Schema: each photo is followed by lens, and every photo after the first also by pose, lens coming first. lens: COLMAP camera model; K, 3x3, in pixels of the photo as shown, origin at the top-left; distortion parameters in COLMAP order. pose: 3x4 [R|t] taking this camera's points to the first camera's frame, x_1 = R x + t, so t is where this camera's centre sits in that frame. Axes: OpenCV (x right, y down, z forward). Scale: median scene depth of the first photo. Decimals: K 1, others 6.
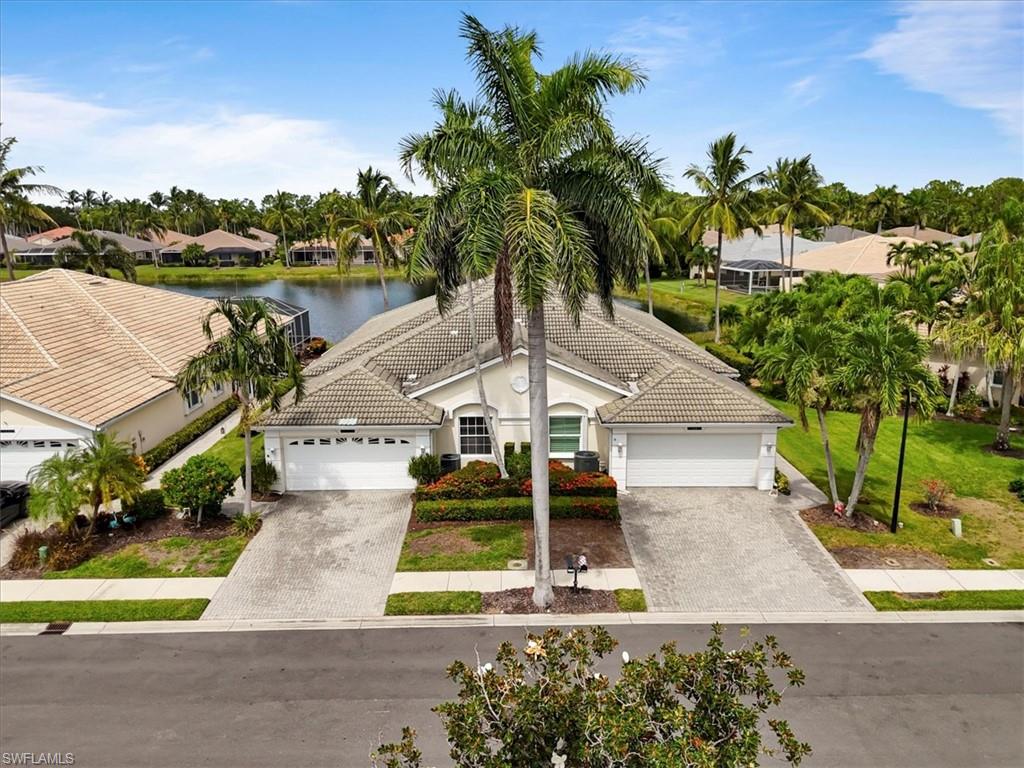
lens RADIAL K [[790.9, 0, 512.0], [0, 790.9, 384.0], [0, 0, 1]] dist [0.006056, 0.003513]
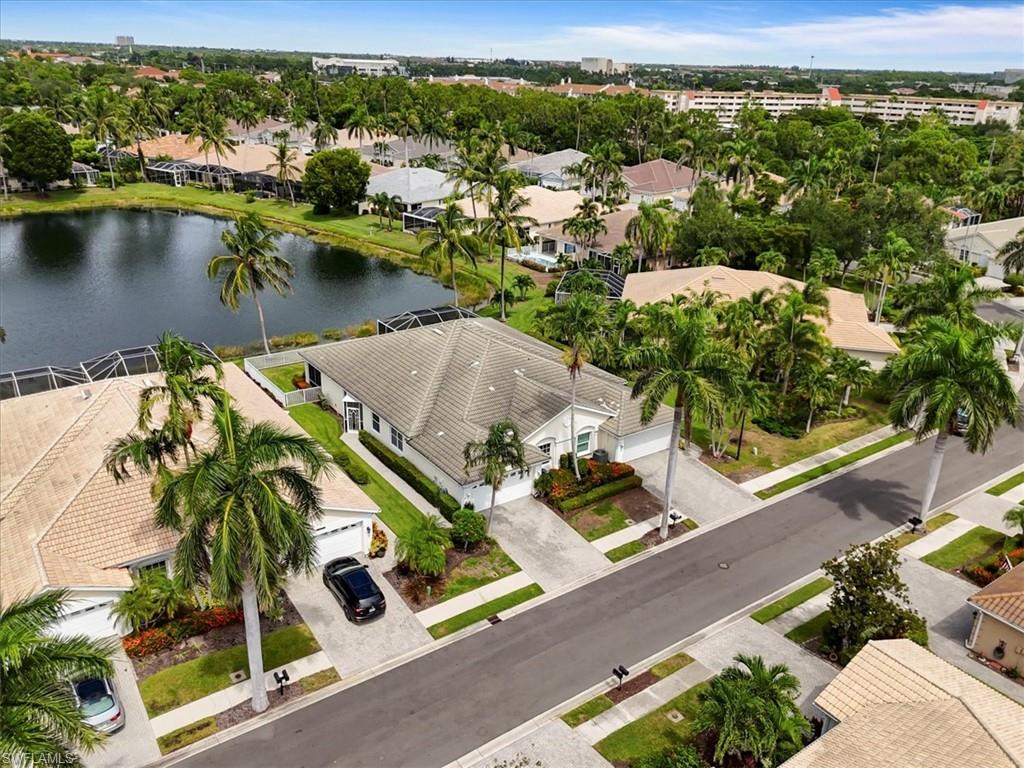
lens RADIAL K [[790.9, 0, 512.0], [0, 790.9, 384.0], [0, 0, 1]] dist [0.006056, 0.003513]
pose [[0.829758, -0.187502, 0.525685, -1.260587], [0.089770, 0.974453, 0.205872, -0.575292], [-0.550857, -0.123632, 0.825392, -0.503471]]
